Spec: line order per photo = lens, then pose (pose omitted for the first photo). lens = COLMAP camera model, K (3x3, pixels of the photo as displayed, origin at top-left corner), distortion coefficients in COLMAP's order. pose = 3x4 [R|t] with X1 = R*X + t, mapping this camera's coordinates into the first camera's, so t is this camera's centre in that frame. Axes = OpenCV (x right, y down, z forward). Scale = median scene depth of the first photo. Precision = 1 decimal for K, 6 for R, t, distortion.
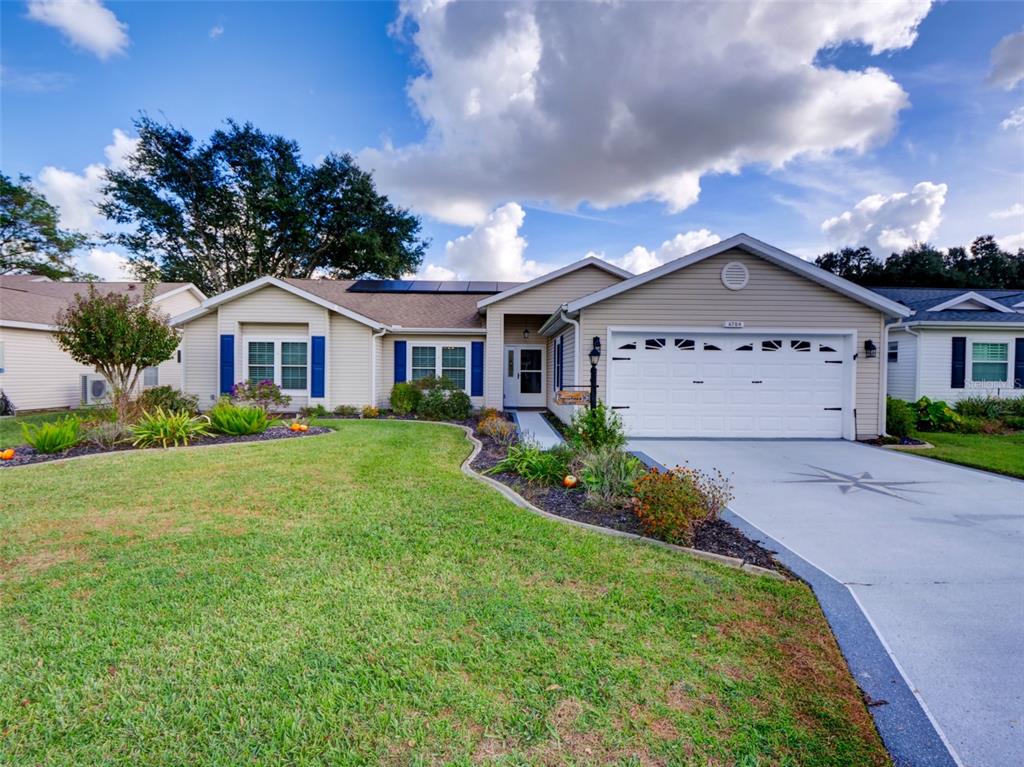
lens RADIAL K [[501.0, 0, 510.8], [0, 501.0, 382.2], [0, 0, 1]] dist [-0.009056, -0.001335]
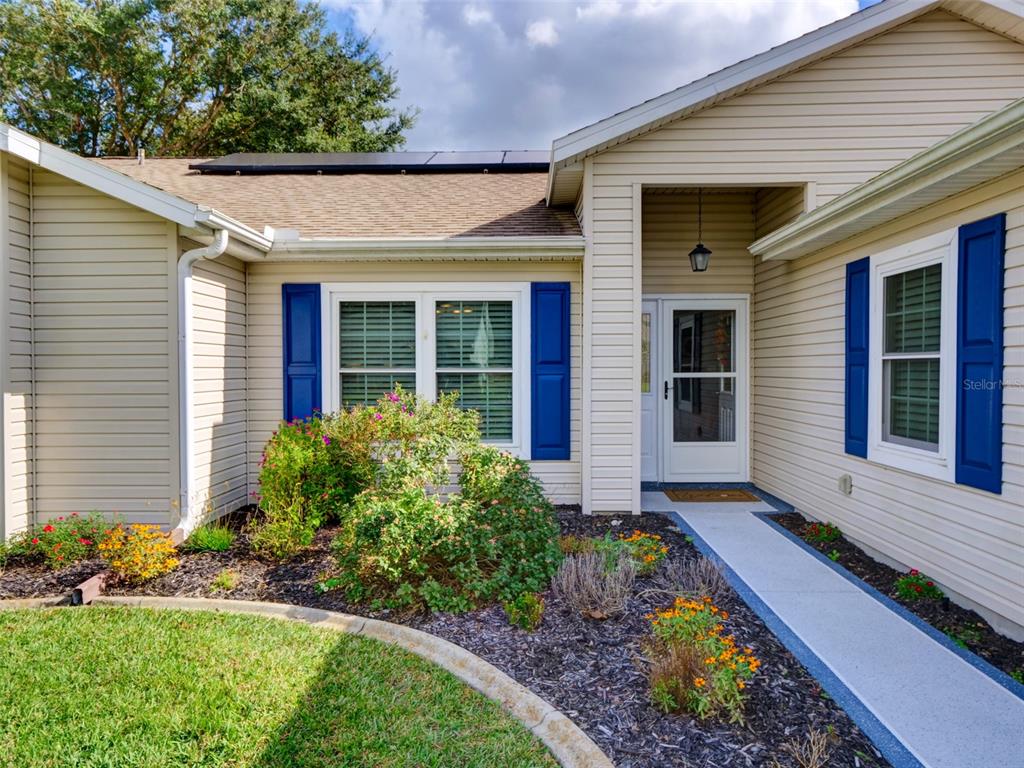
lens RADIAL K [[714.2, 0, 512.0], [0, 714.2, 384.0], [0, 0, 1]] dist [0.000330, 0.000018]
pose [[0.999131, -0.010707, -0.040272, -0.073259], [0.010860, 0.999935, 0.003590, -0.020581], [0.040231, -0.004024, 0.999182, 0.564420]]
